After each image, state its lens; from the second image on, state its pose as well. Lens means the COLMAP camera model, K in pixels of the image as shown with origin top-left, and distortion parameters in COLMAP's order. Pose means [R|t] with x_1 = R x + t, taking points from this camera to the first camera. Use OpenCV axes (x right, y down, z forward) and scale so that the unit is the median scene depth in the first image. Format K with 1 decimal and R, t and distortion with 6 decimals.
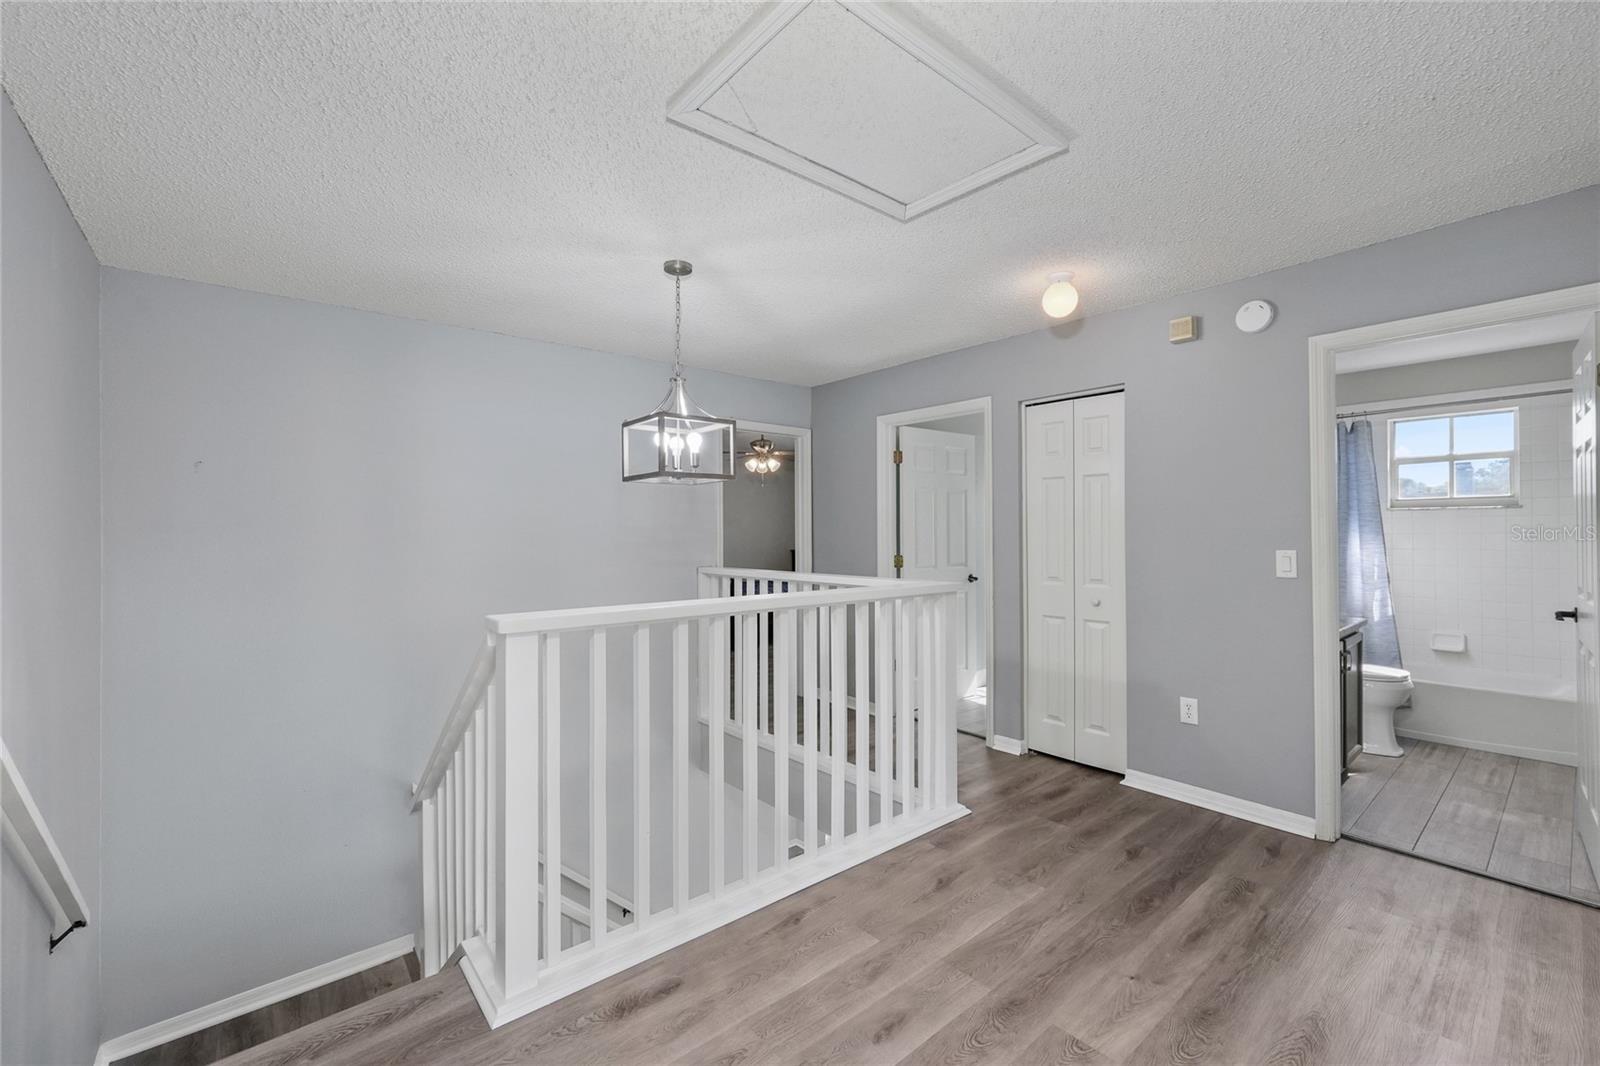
lens RADIAL K [[676.3, 0, 789.8], [0, 676.3, 532.7], [0, 0, 1]] dist [-0.014030, 0.003935]
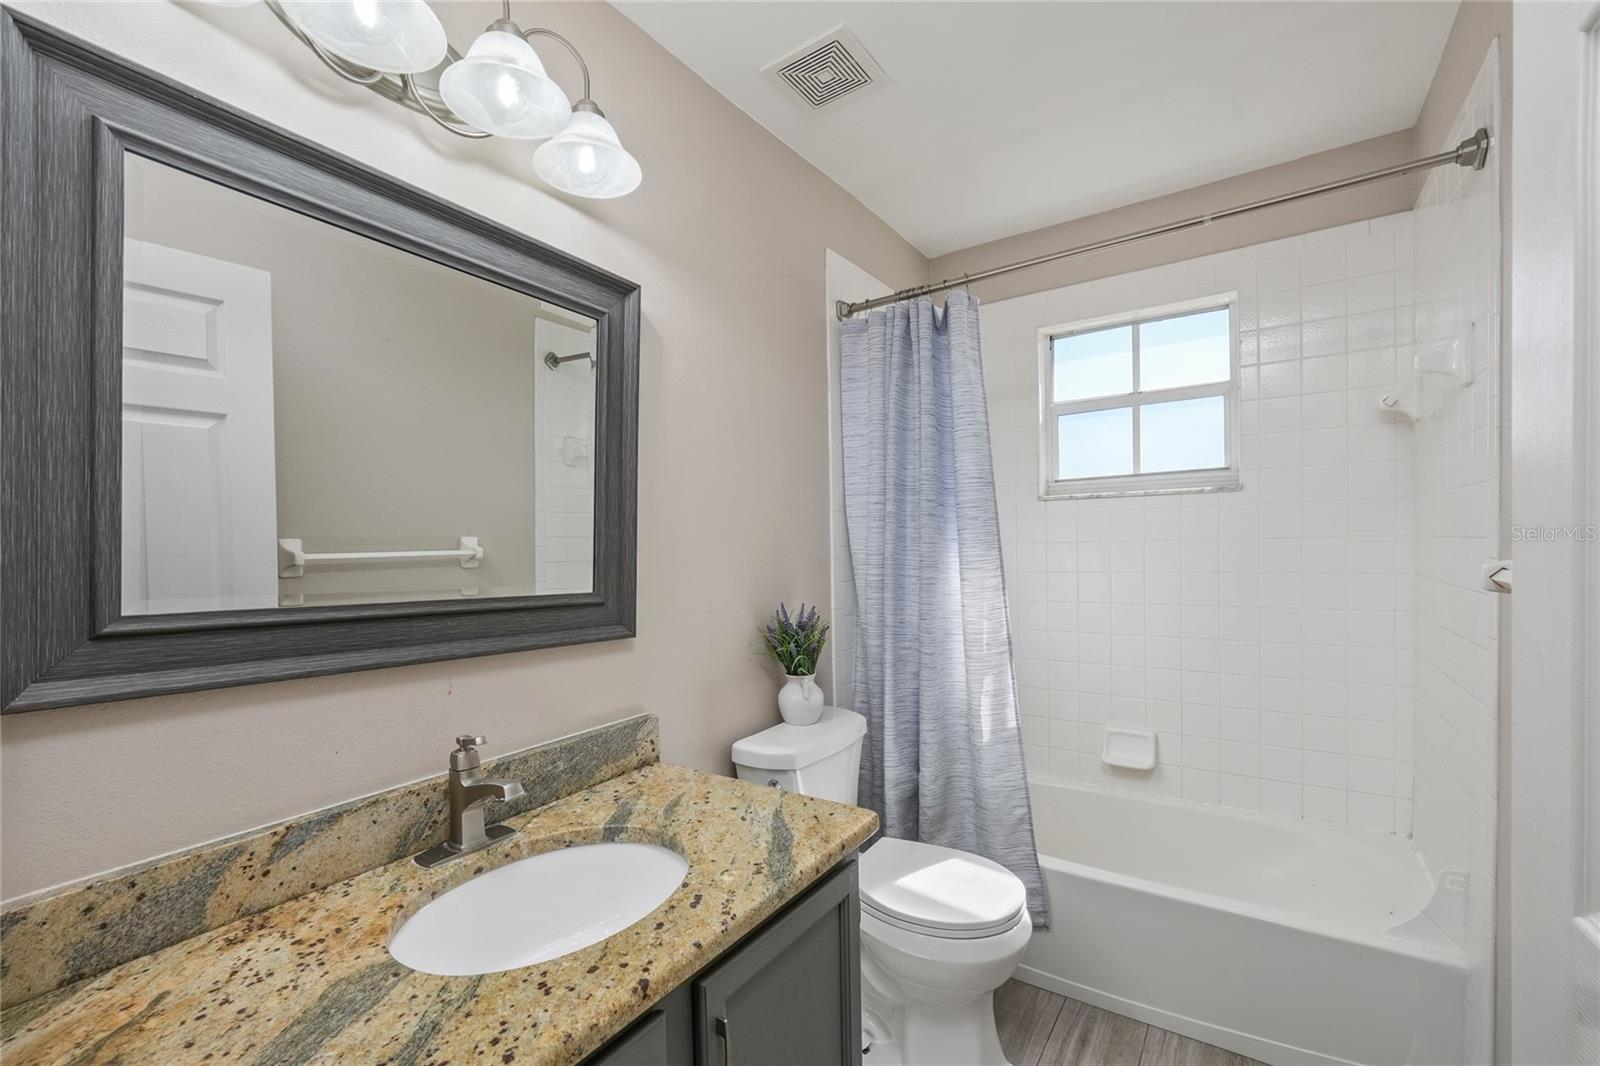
lens RADIAL K [[676.3, 0, 809.9], [0, 676.3, 532.9], [0, 0, 1]] dist [-0.014030, 0.003935]
pose [[0.962167, 0.001224, 0.272457, 0.604885], [-0.000976, 0.999999, -0.001048, -0.006120], [-0.272458, 0.000742, 0.962167, 0.566209]]
